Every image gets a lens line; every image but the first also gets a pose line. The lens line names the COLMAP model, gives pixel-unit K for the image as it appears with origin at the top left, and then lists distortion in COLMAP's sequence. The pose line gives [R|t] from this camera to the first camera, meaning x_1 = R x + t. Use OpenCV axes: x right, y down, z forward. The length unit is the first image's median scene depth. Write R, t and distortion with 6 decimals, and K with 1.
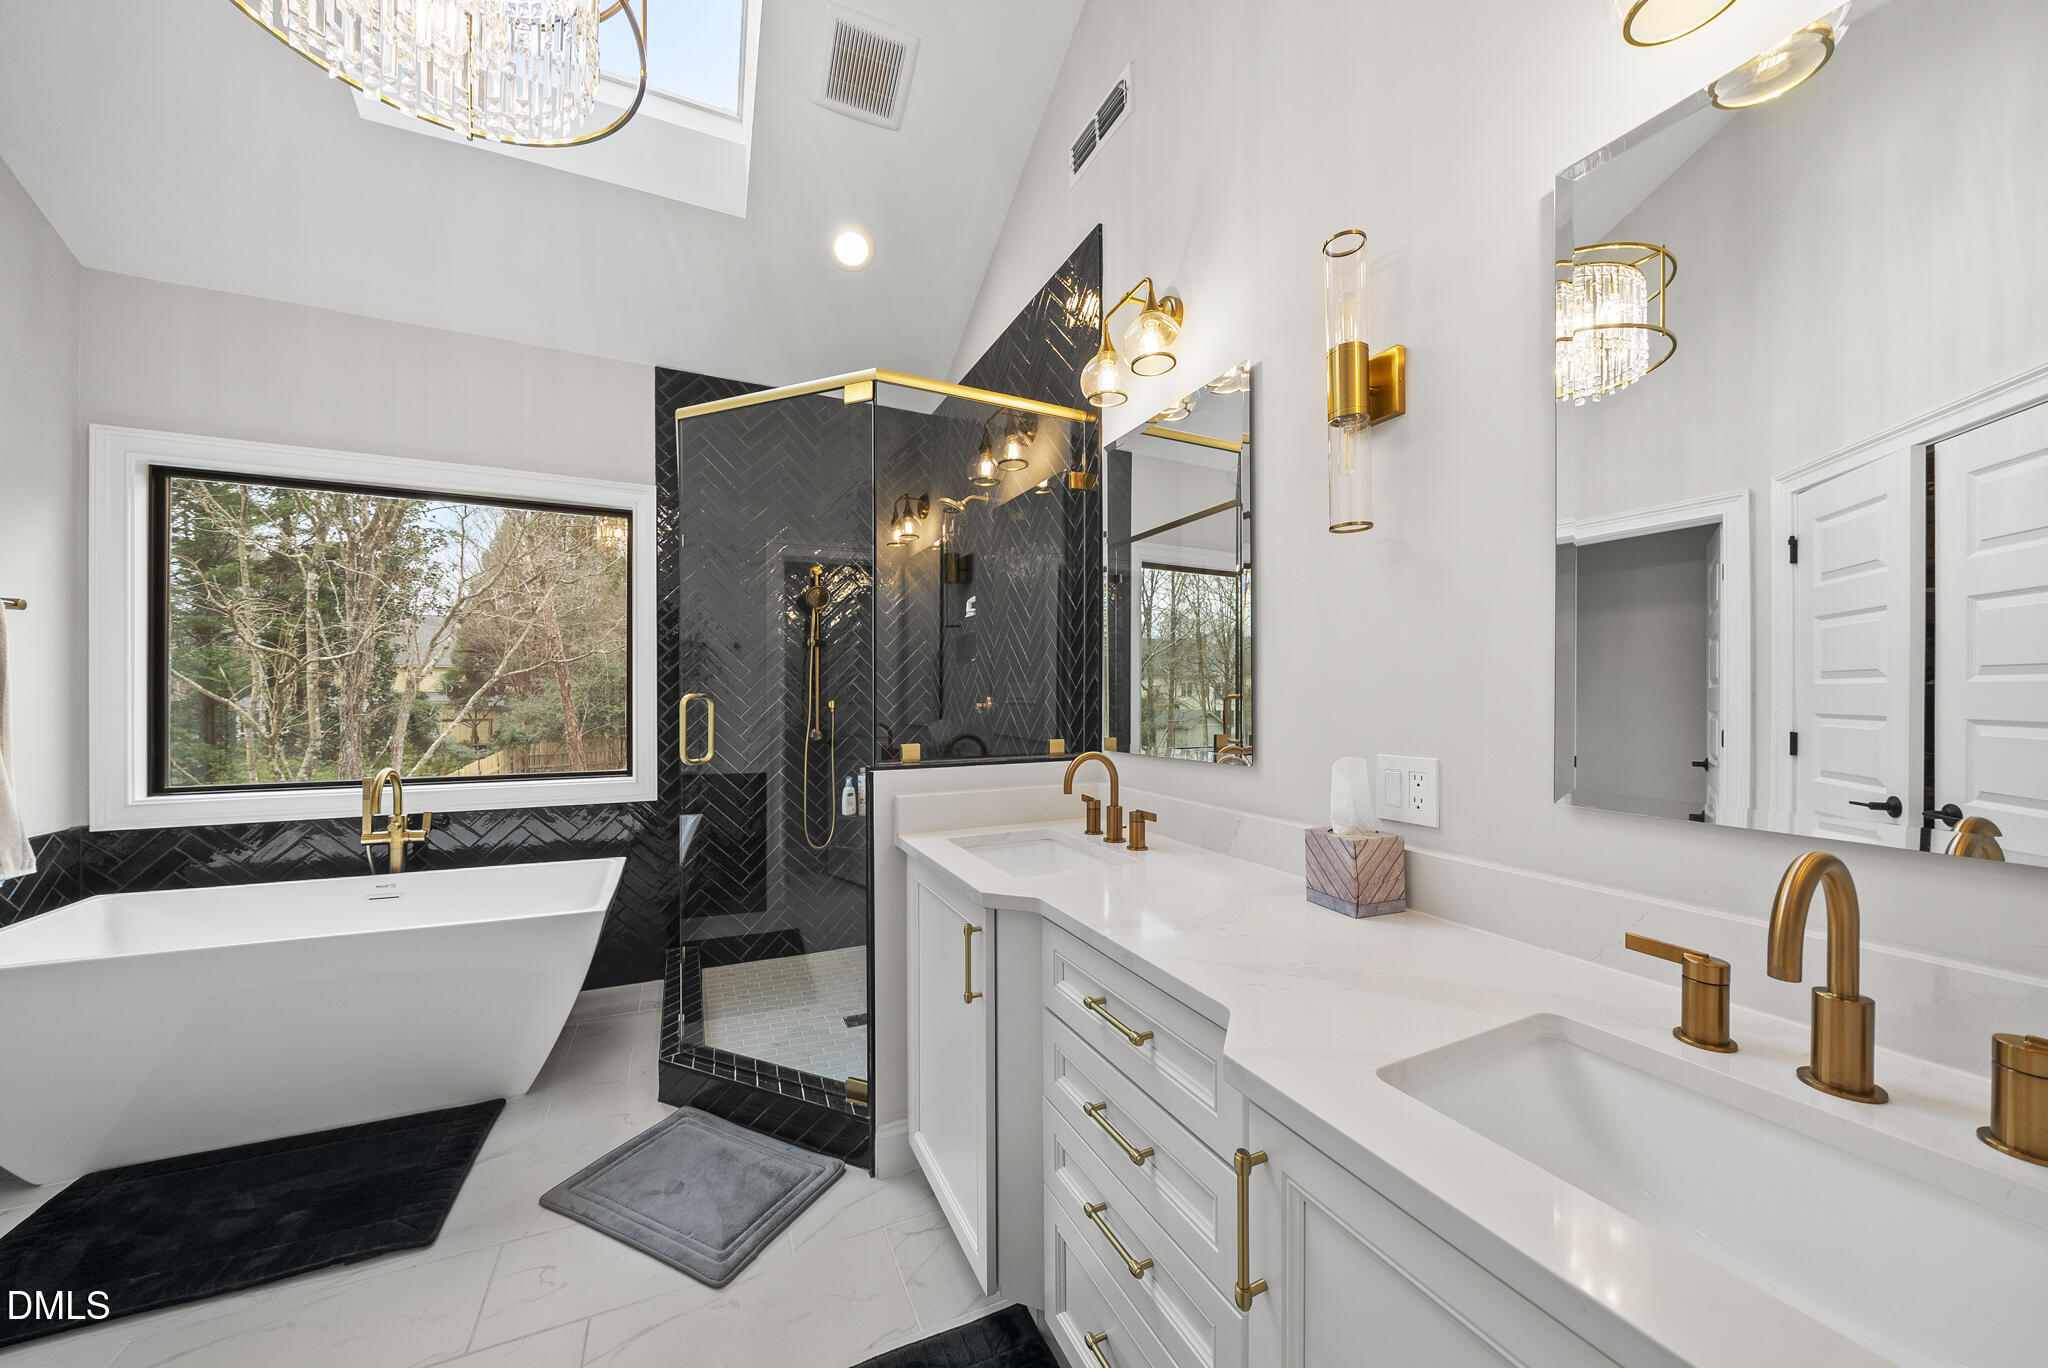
lens RADIAL K [[708.2, 0, 1006.1], [0, 708.2, 690.0], [0, 0, 1]] dist [-0.002583, -0.000050]
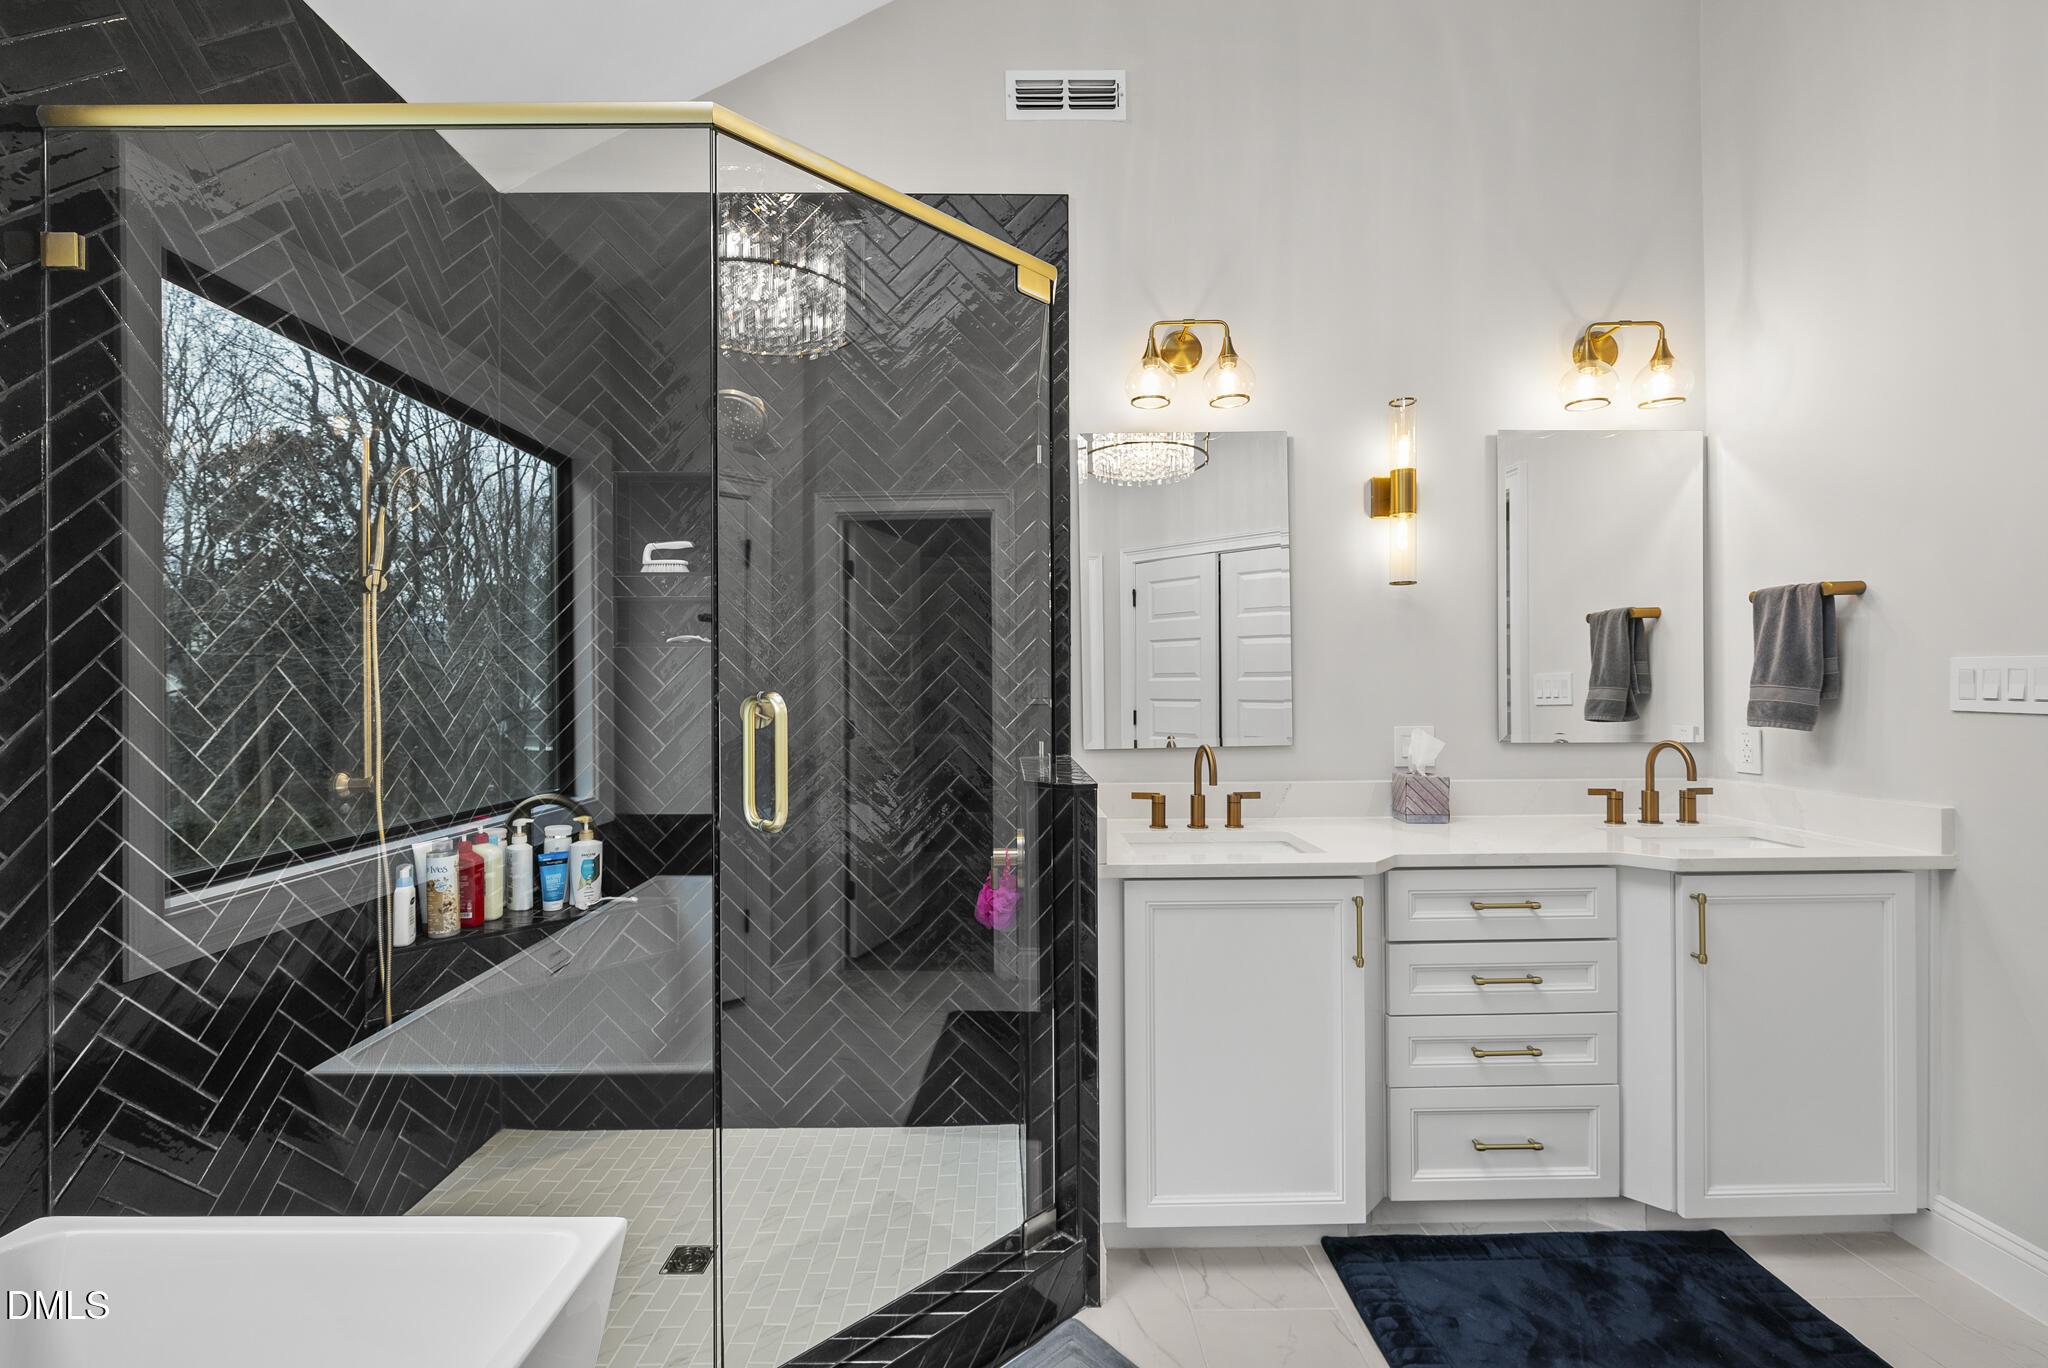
lens RADIAL K [[834.6, 0, 1012.4], [0, 834.6, 688.1], [0, 0, 1]] dist [0.001112, -0.000175]
pose [[0.399046, -0.006370, 0.916909, -1.010224], [-0.000856, 0.999973, 0.007320, -0.007595], [-0.916930, -0.003706, 0.399030, 0.667067]]
